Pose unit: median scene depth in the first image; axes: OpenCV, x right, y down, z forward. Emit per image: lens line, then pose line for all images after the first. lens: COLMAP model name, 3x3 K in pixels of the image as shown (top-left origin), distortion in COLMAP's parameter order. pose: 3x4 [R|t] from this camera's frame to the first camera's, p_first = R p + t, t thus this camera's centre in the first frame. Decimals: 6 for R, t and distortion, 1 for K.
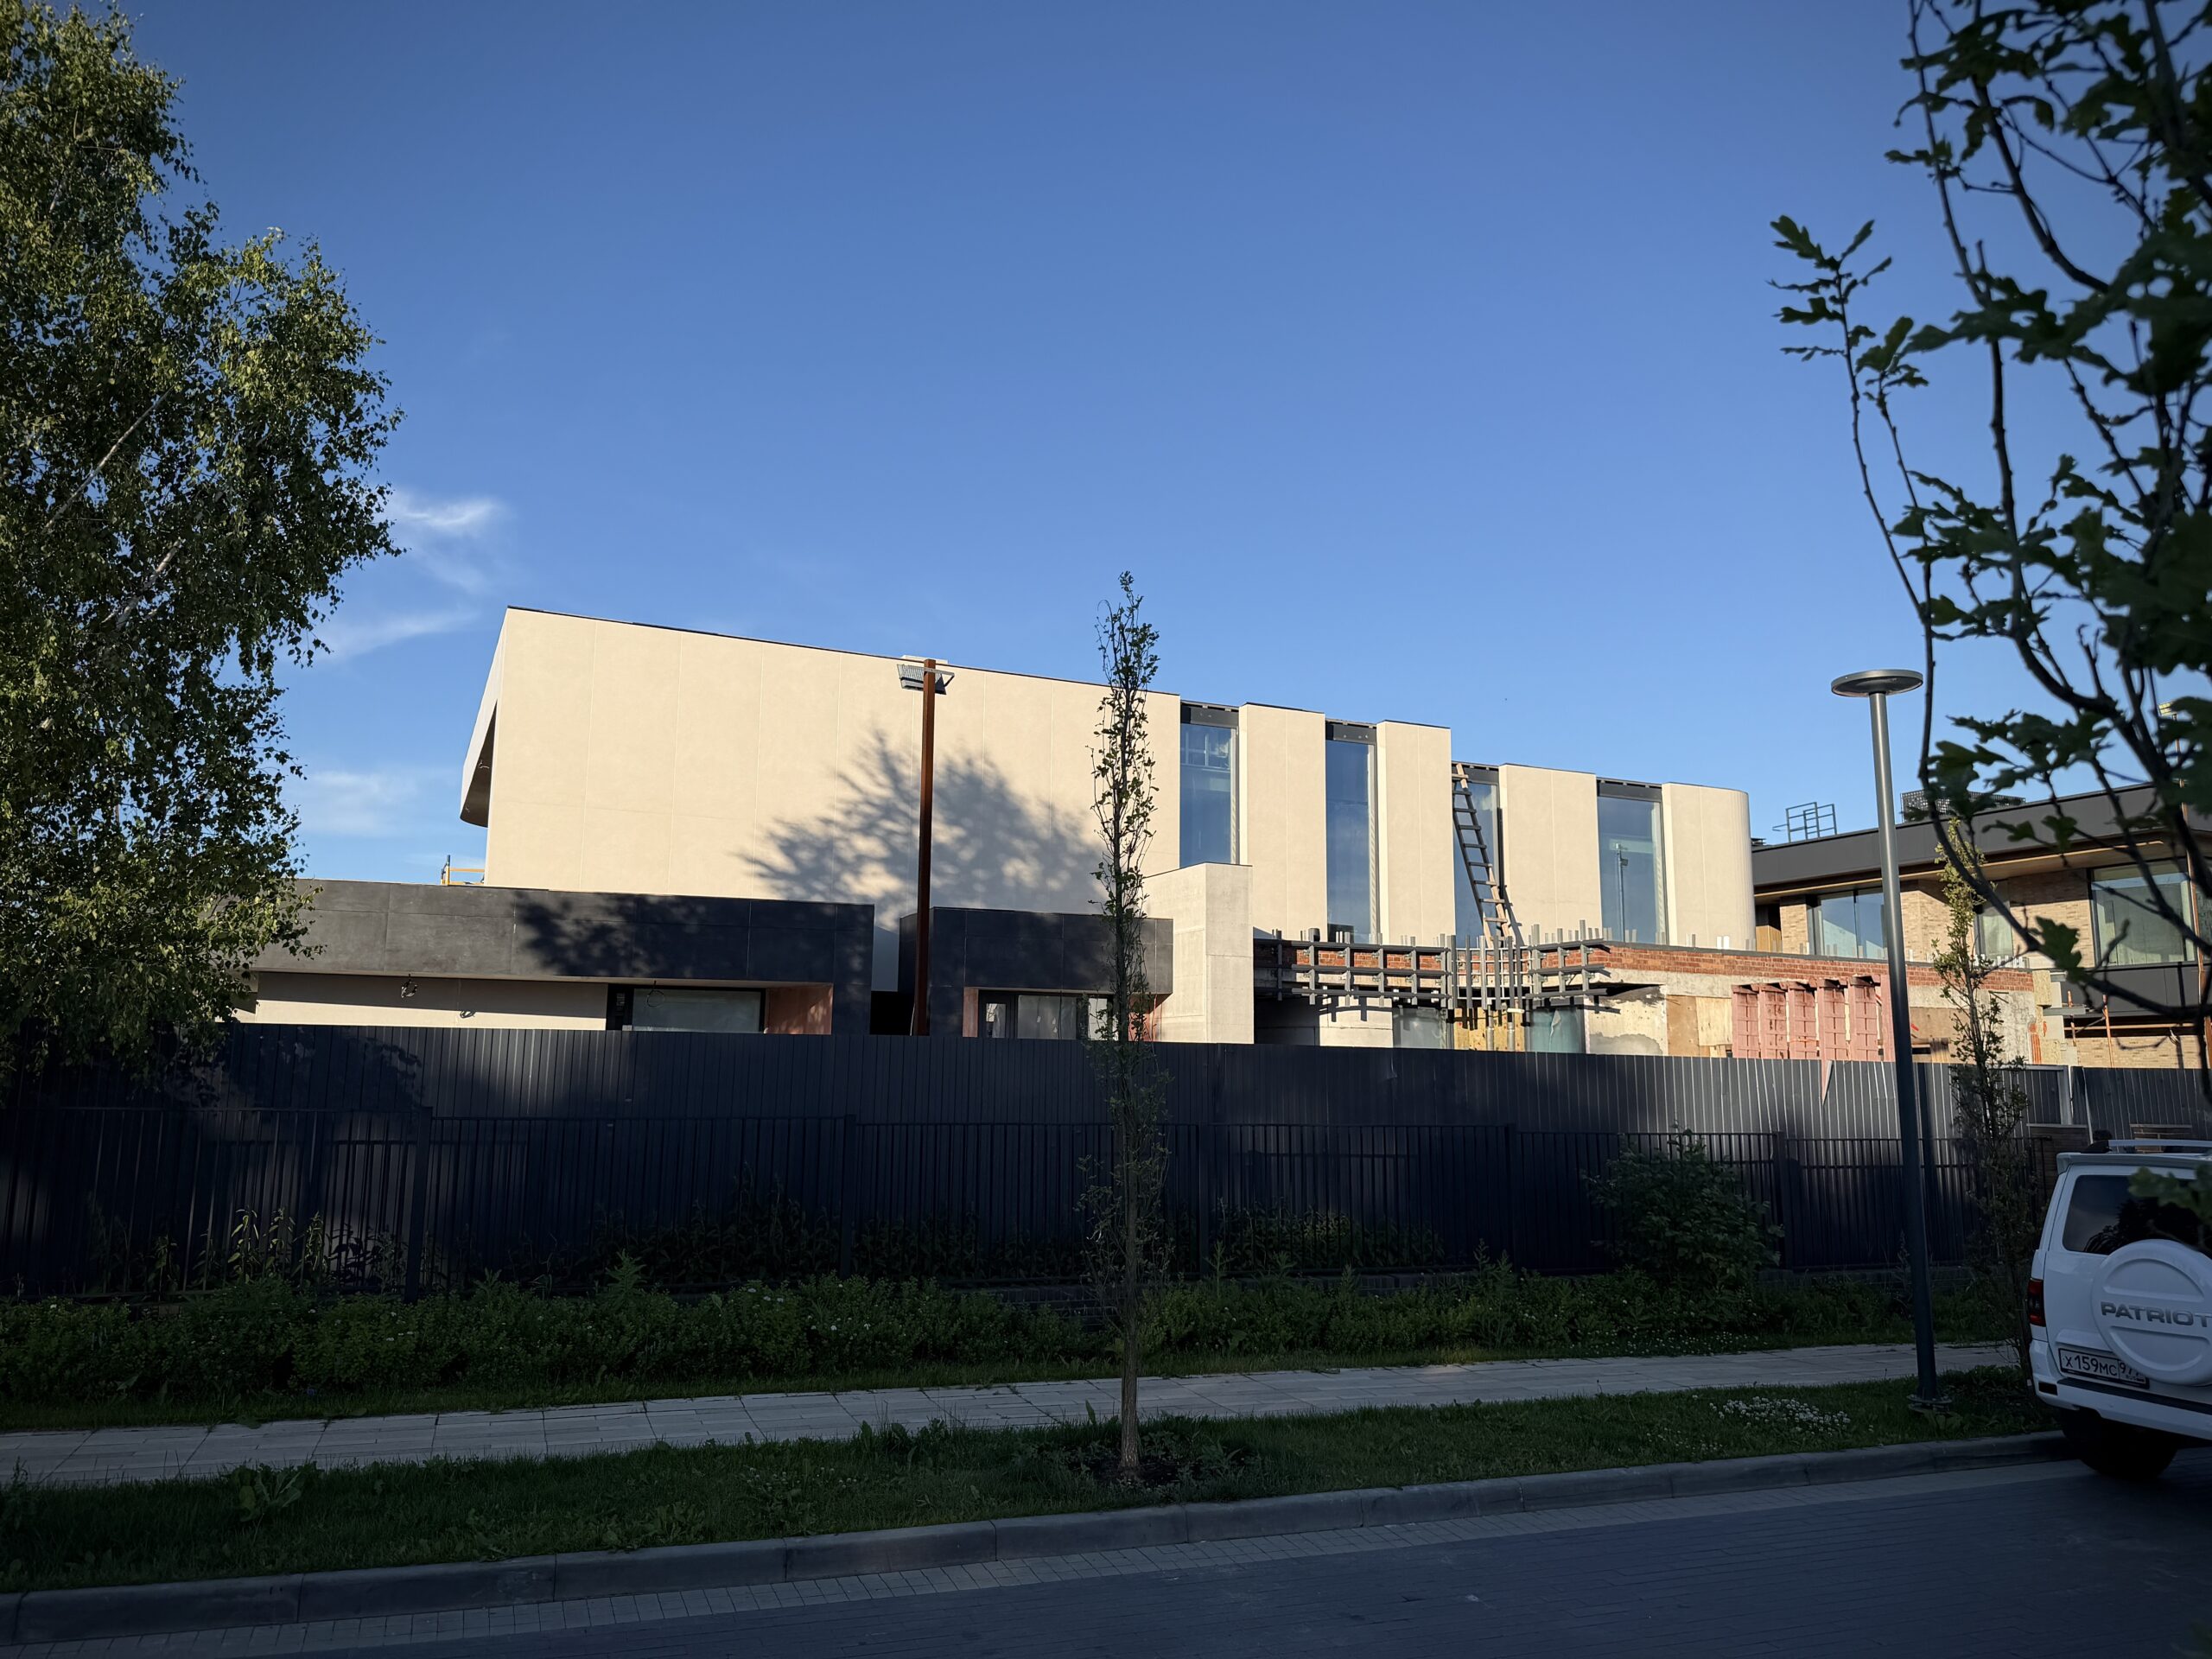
lens RADIAL K [[1559.5, 0, 1106.0], [0, 1559.5, 829.5], [0, 0, 1]] dist [0.005037, -0.001626]
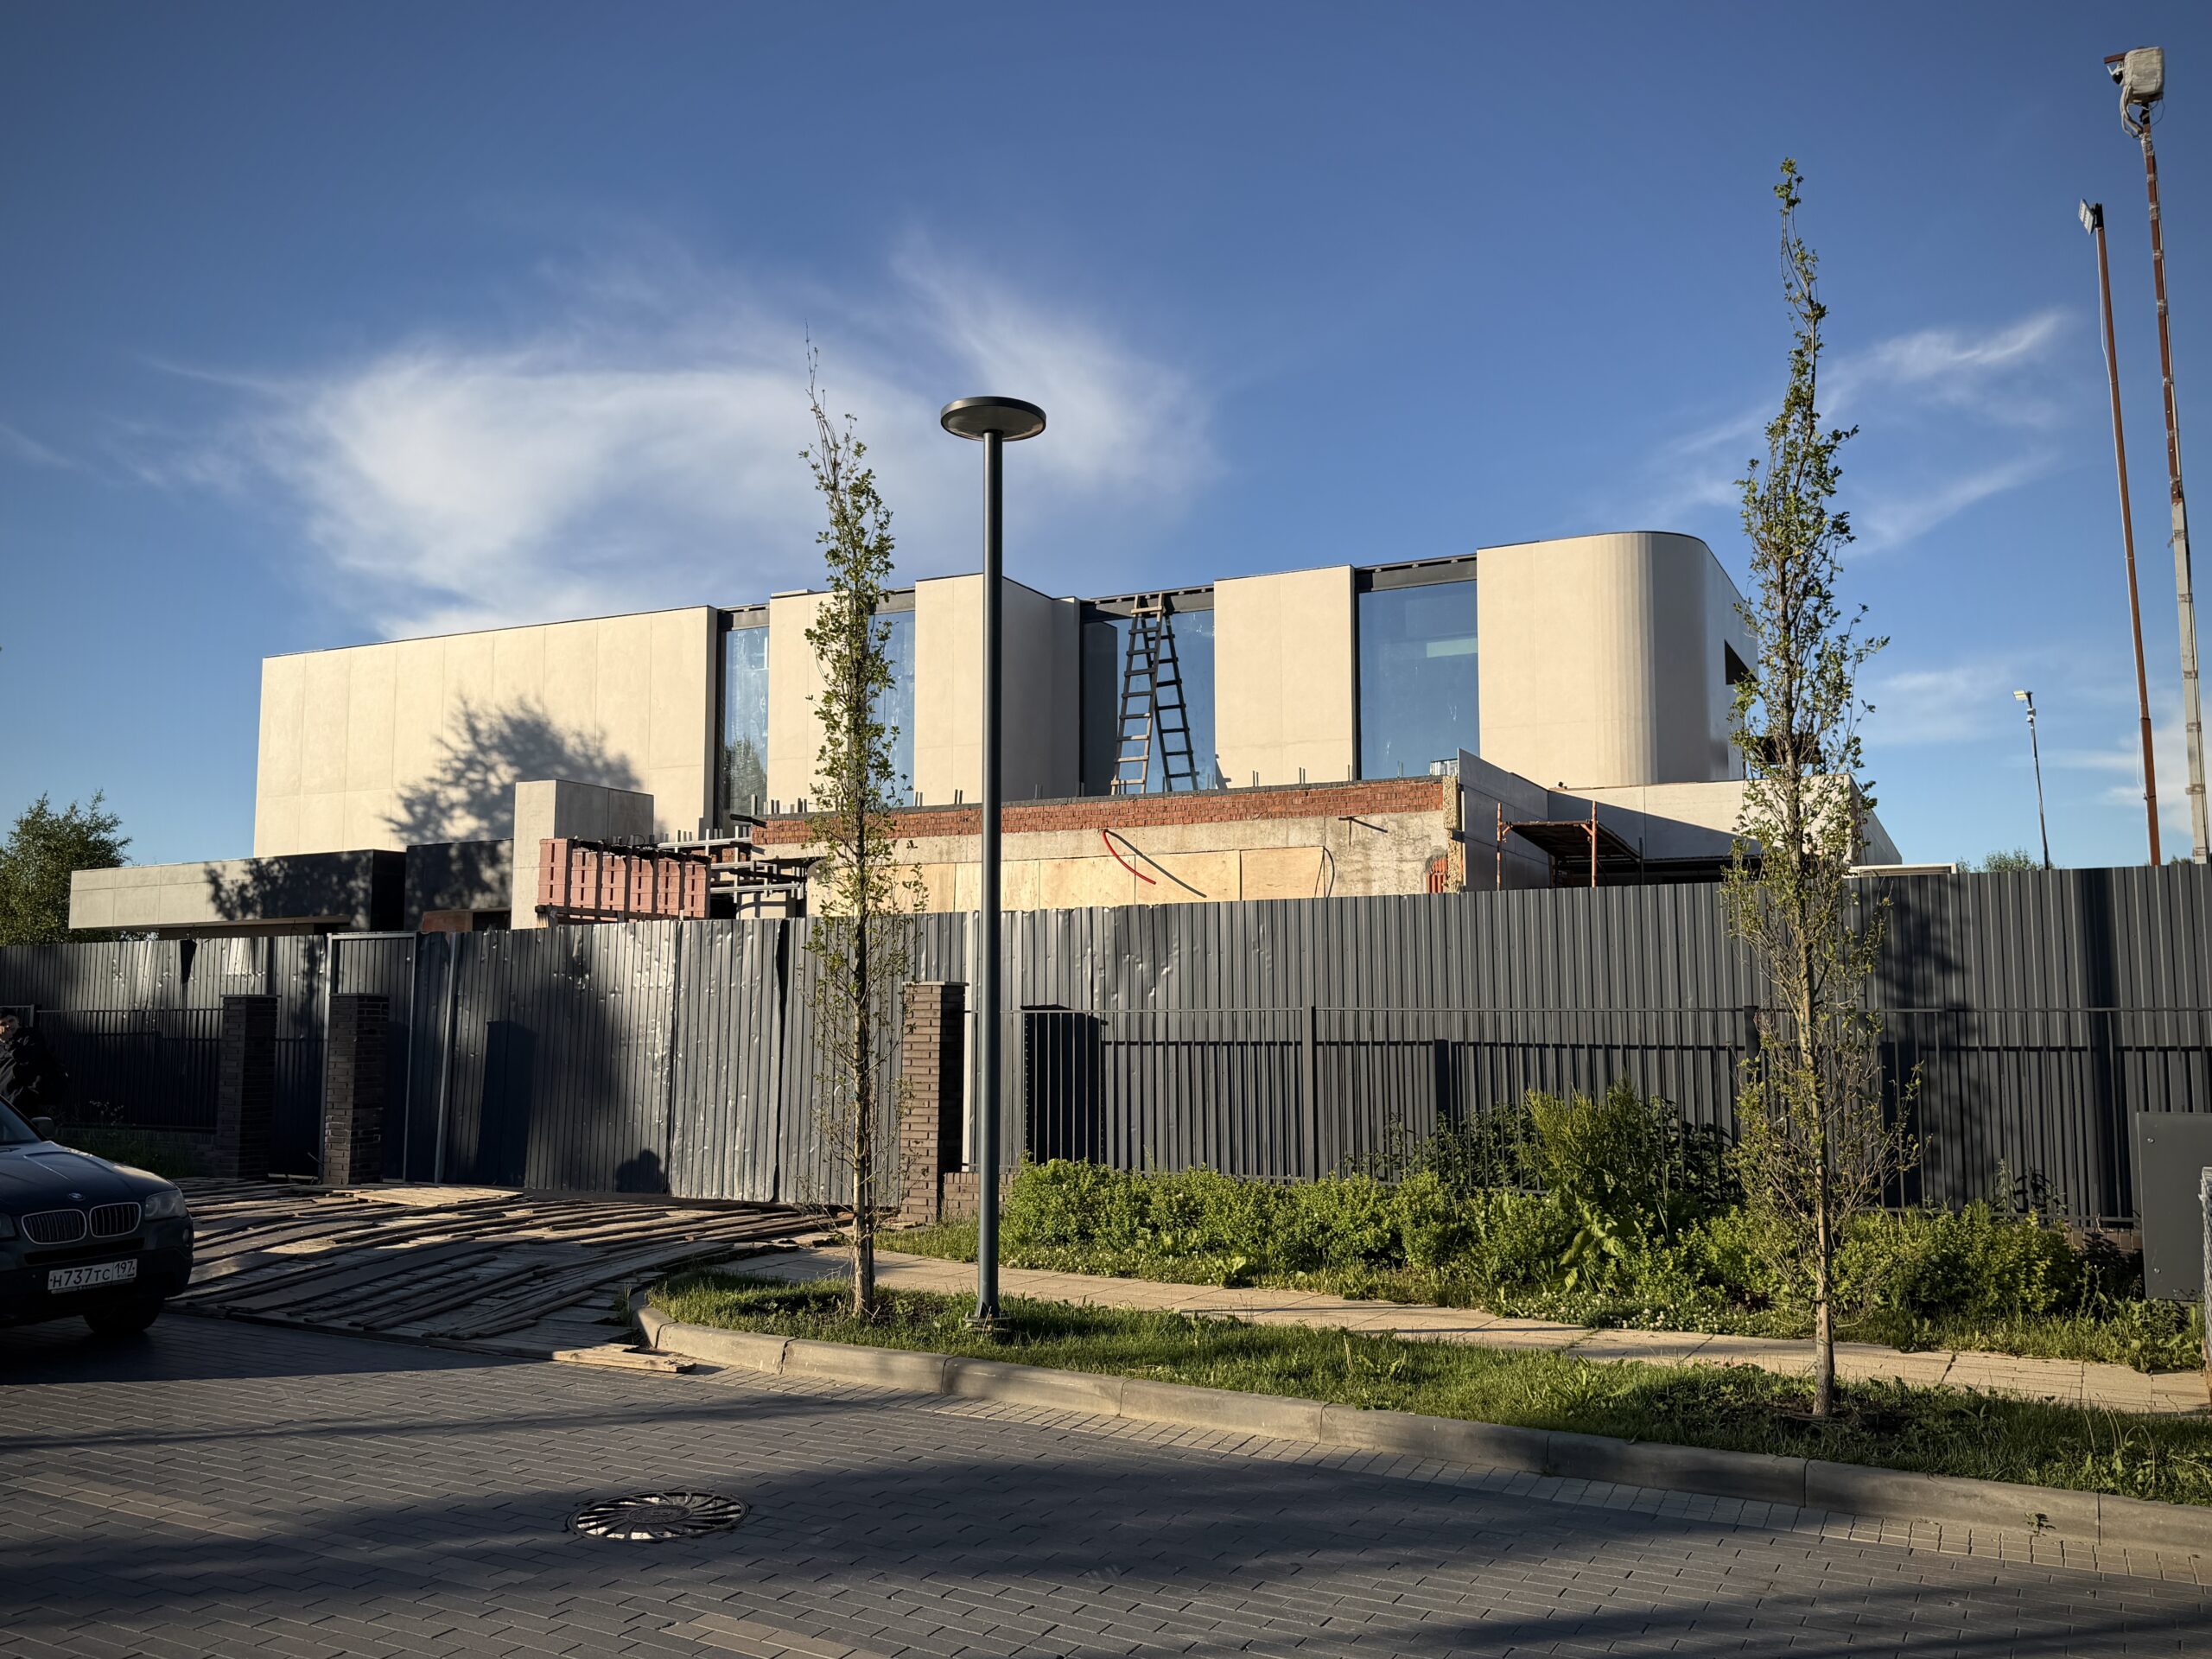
lens RADIAL K [[1865.9, 0, 1106.0], [0, 1865.9, 829.5], [0, 0, 1]] dist [0.002151, -0.010005]
pose [[0.651820, -0.093740, -0.752558, 1.238530], [0.131612, 0.991256, -0.009478, 0.115366], [0.746866, -0.092868, 0.658458, 0.428382]]
